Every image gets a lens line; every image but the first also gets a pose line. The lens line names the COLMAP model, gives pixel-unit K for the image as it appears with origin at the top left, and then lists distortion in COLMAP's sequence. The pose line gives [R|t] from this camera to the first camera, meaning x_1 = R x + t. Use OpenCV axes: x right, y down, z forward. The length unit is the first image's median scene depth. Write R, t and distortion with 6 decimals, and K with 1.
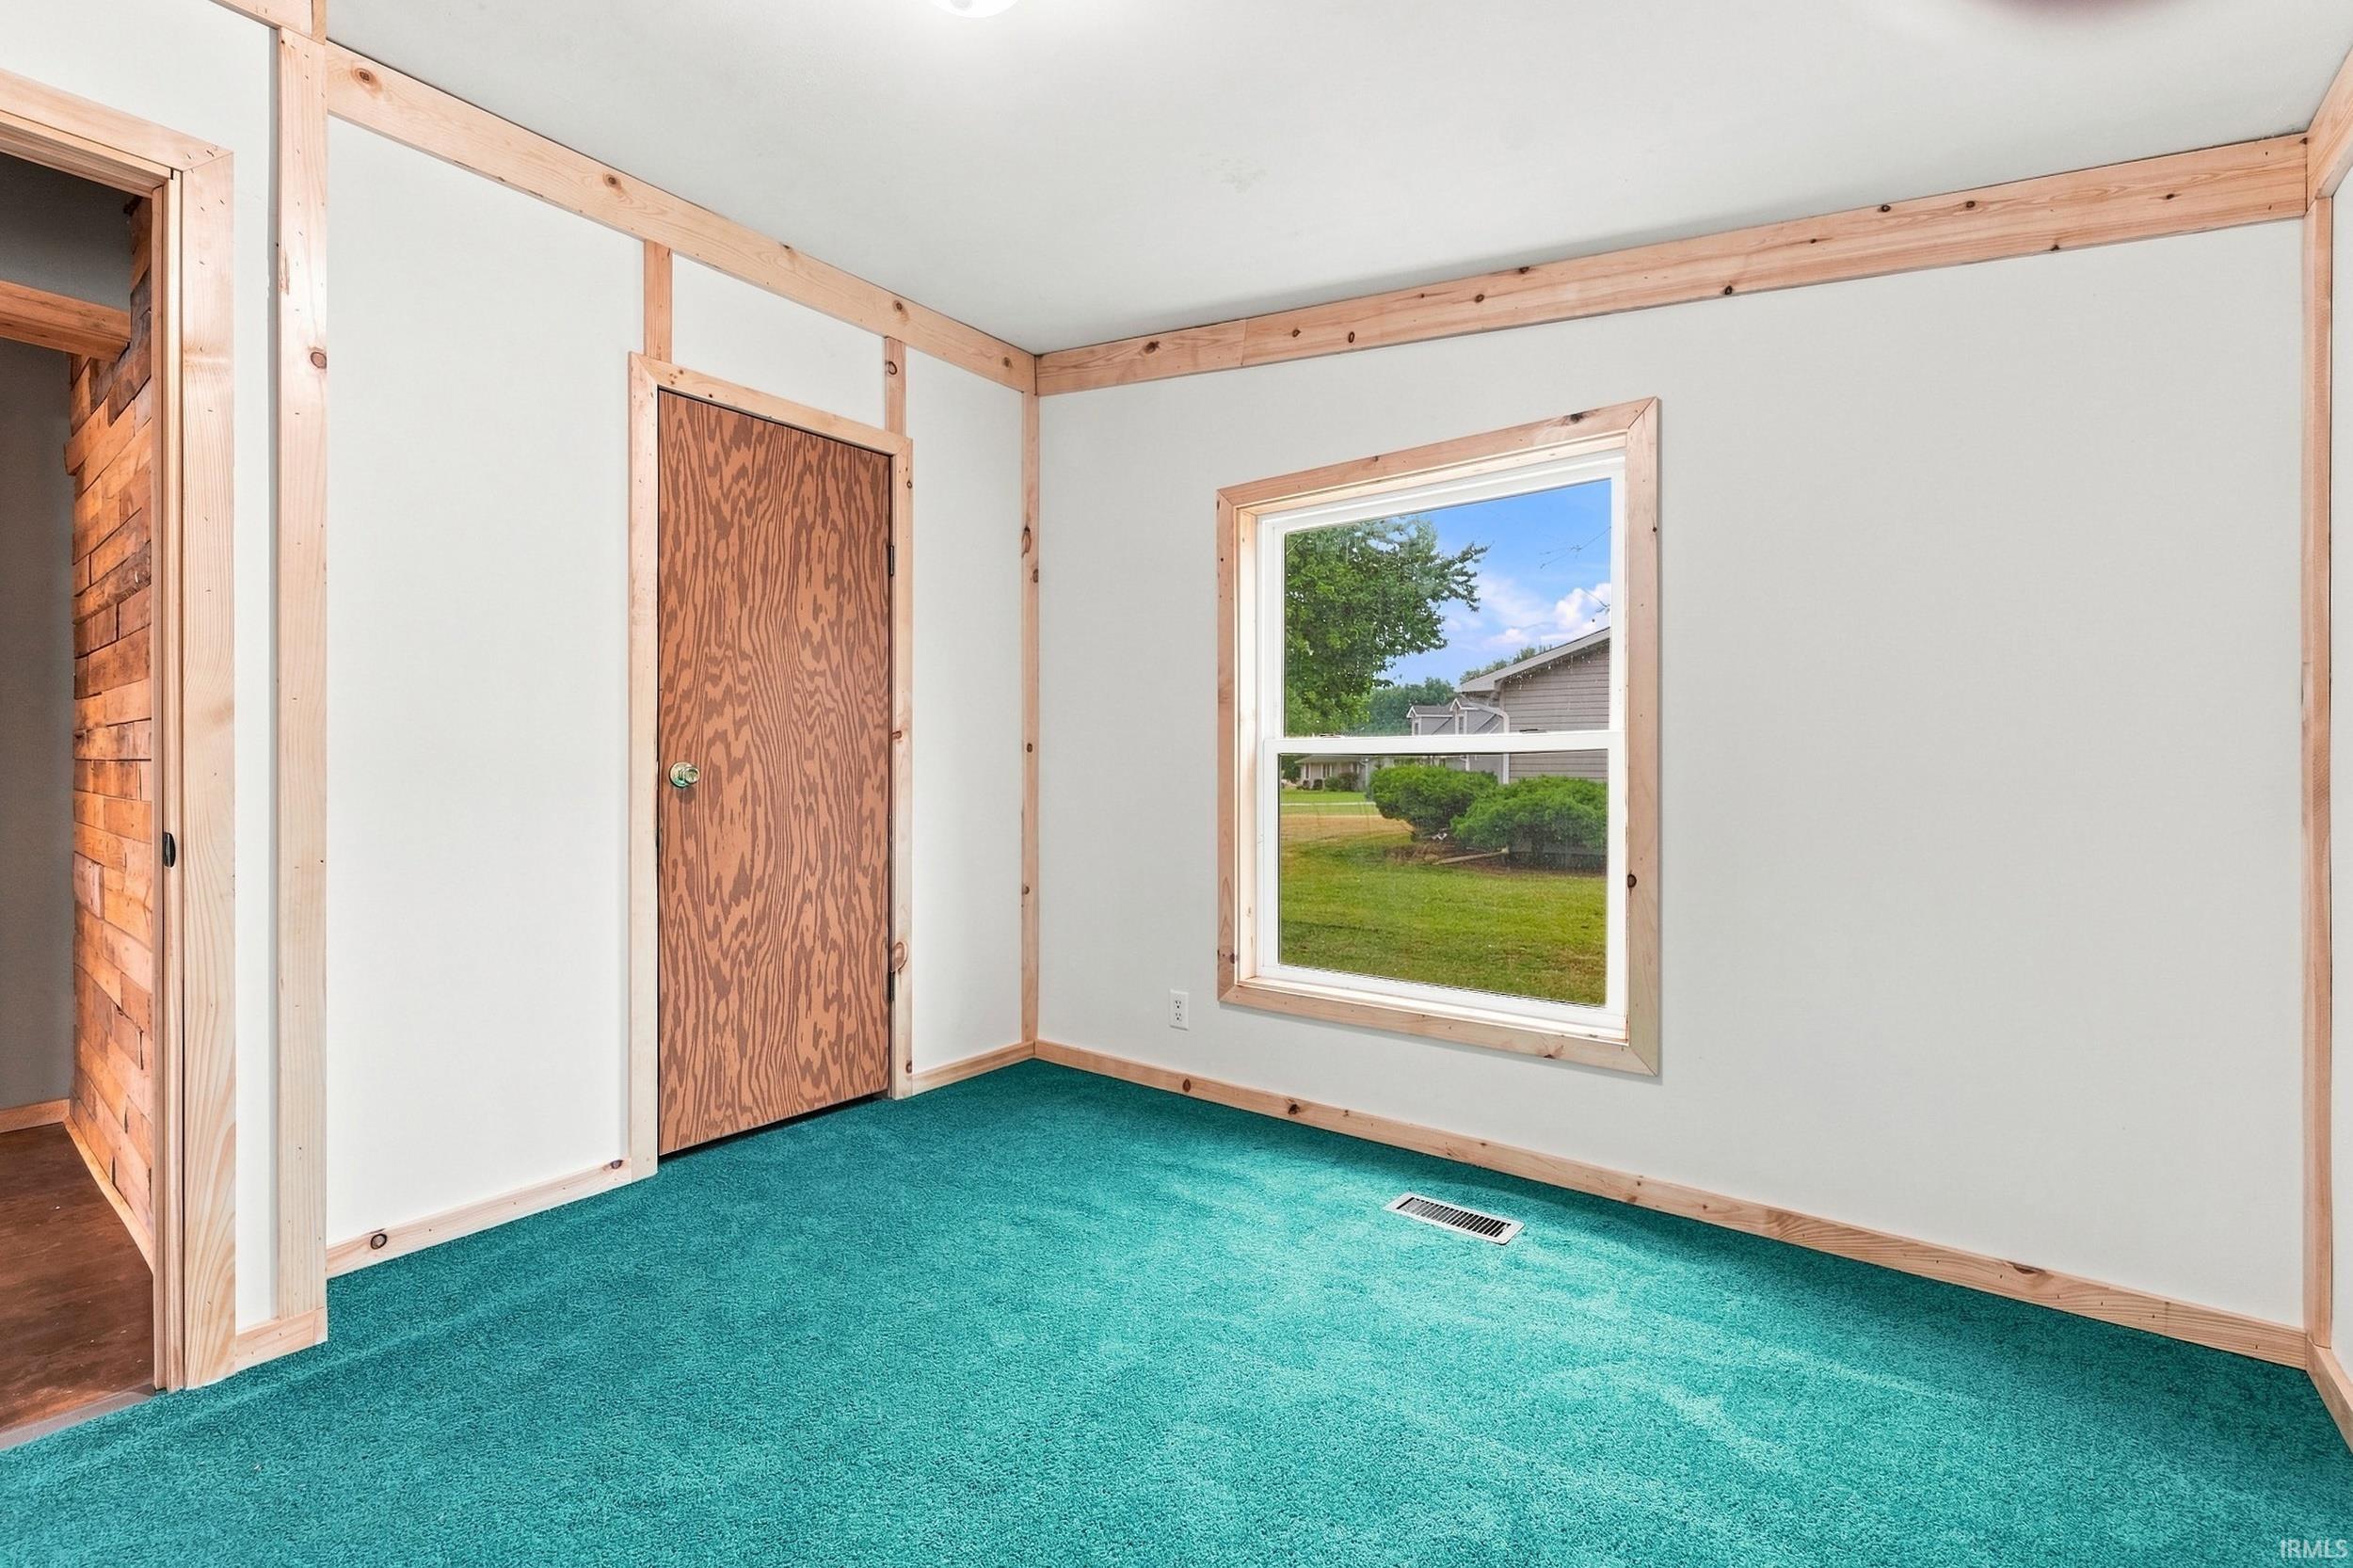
lens RADIAL K [[1009.5, 0, 1166.8], [0, 1009.5, 777.3], [0, 0, 1]] dist [-0.000125, 0.000145]
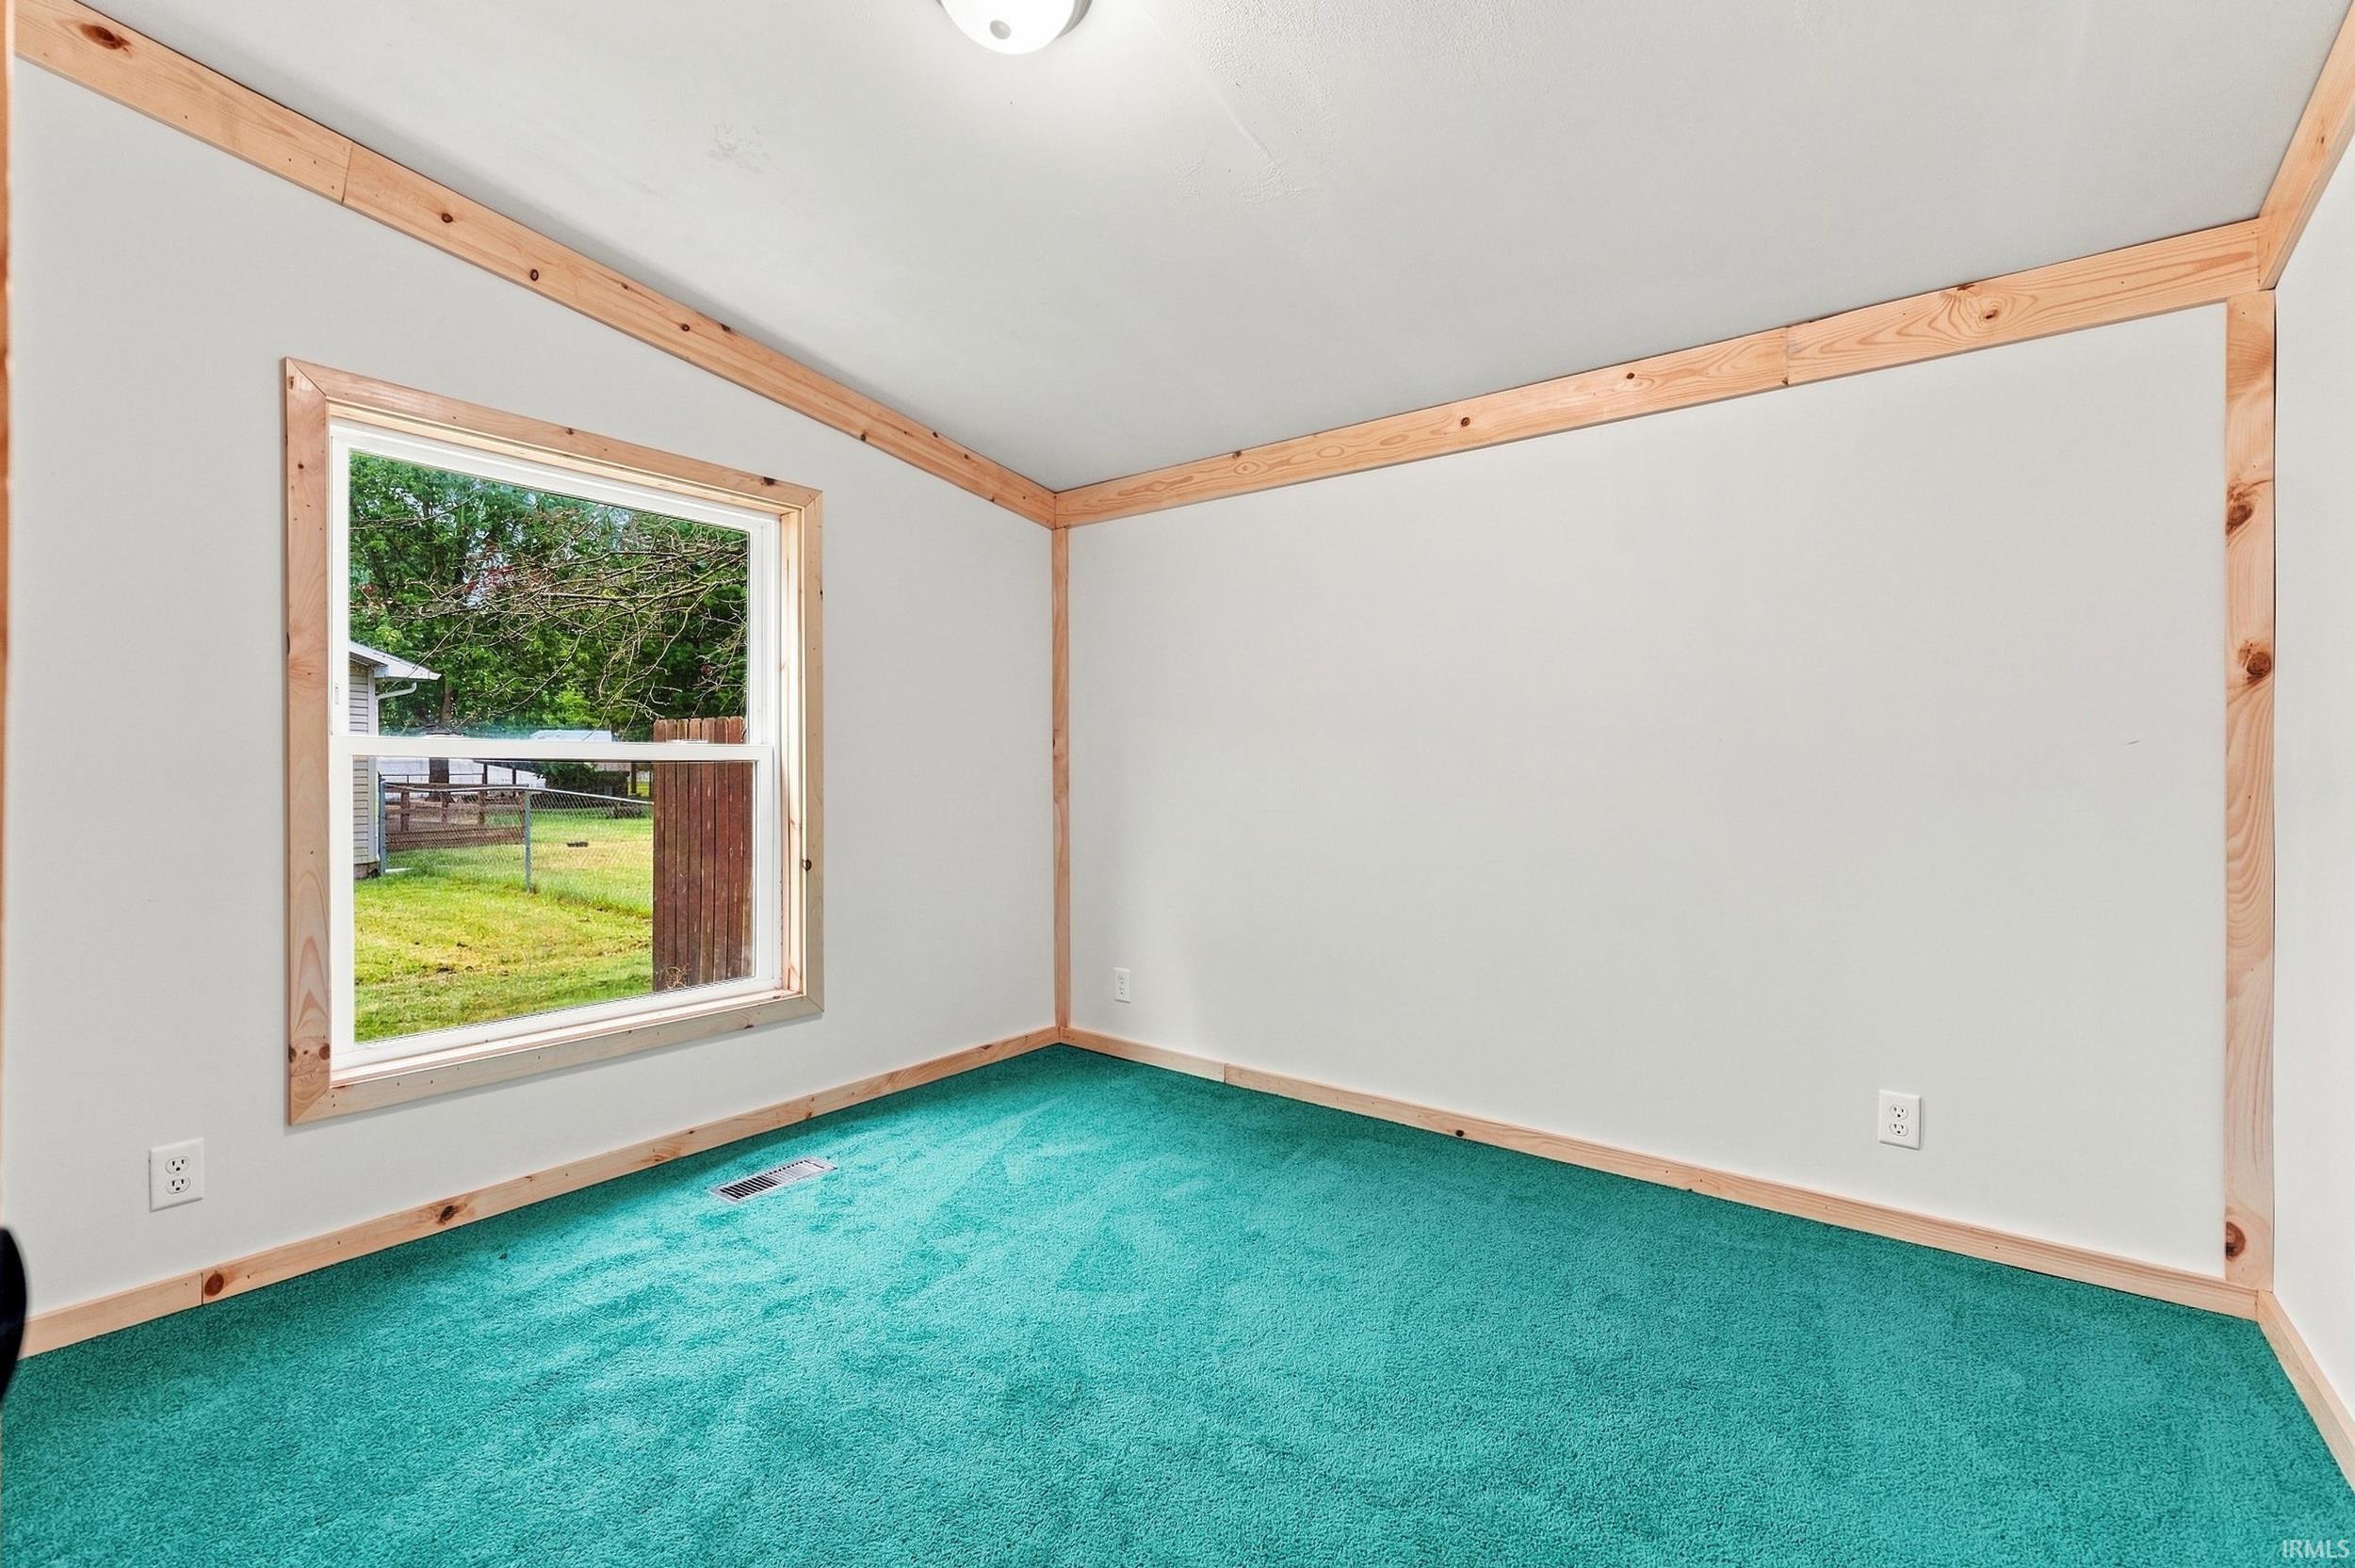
lens RADIAL K [[1010.2, 0, 1171.4], [0, 1010.2, 778.0], [0, 0, 1]] dist [-0.000125, 0.000145]
pose [[-0.010032, -0.008119, 0.999917, -0.819805], [-0.000484, 0.999967, 0.008115, -0.018127], [-0.999950, -0.000403, -0.010036, 0.557622]]
